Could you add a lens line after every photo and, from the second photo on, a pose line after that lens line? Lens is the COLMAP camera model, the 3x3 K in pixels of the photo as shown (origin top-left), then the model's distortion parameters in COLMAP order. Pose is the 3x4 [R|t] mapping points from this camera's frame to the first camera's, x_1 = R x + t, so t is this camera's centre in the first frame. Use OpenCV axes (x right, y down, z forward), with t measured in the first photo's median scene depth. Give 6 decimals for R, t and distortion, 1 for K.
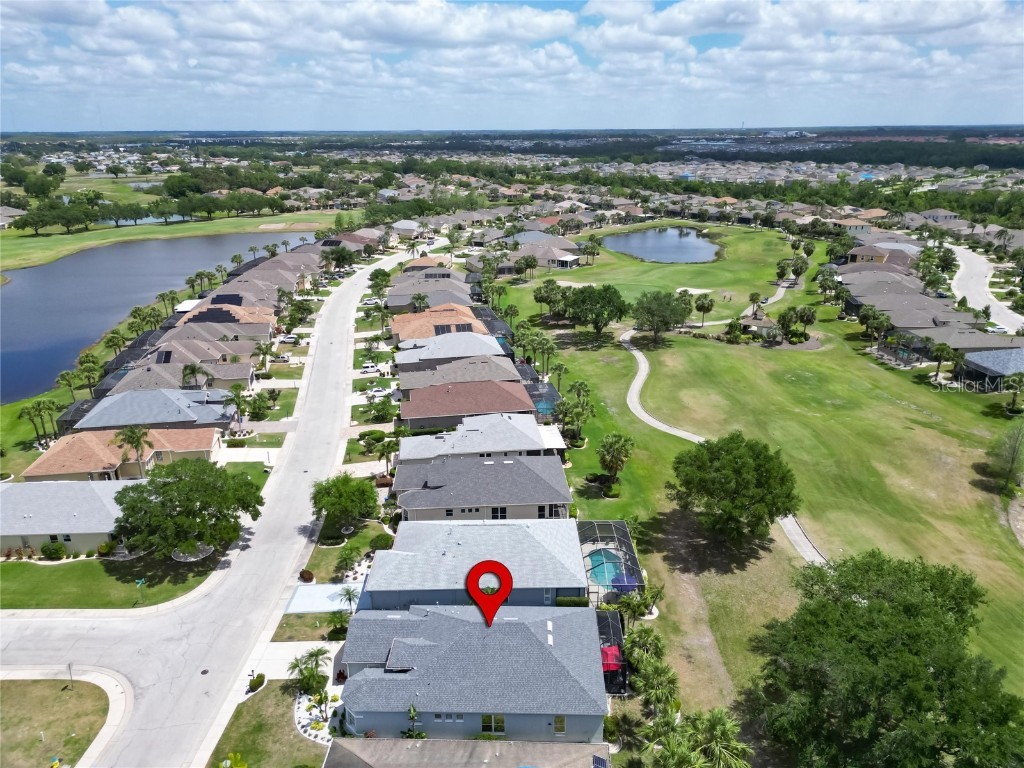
lens RADIAL K [[715.7, 0, 512.0], [0, 715.7, 384.0], [0, 0, 1]] dist [0.074797, -0.063737]
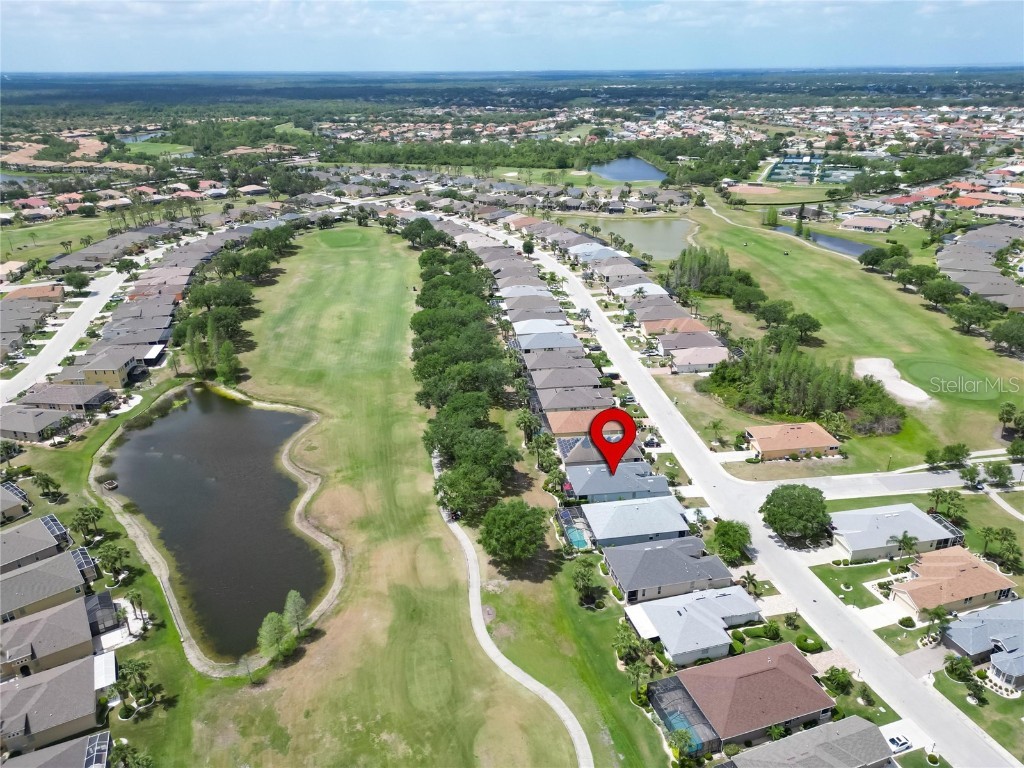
lens RADIAL K [[723.0, 0, 512.0], [0, 723.0, 384.0], [0, 0, 1]] dist [0.023755, -0.001582]
pose [[-0.988143, 0.077226, -0.132701, 0.129131], [-0.033940, 0.733048, 0.679330, -0.334468], [0.149738, 0.675779, -0.721735, 0.508726]]
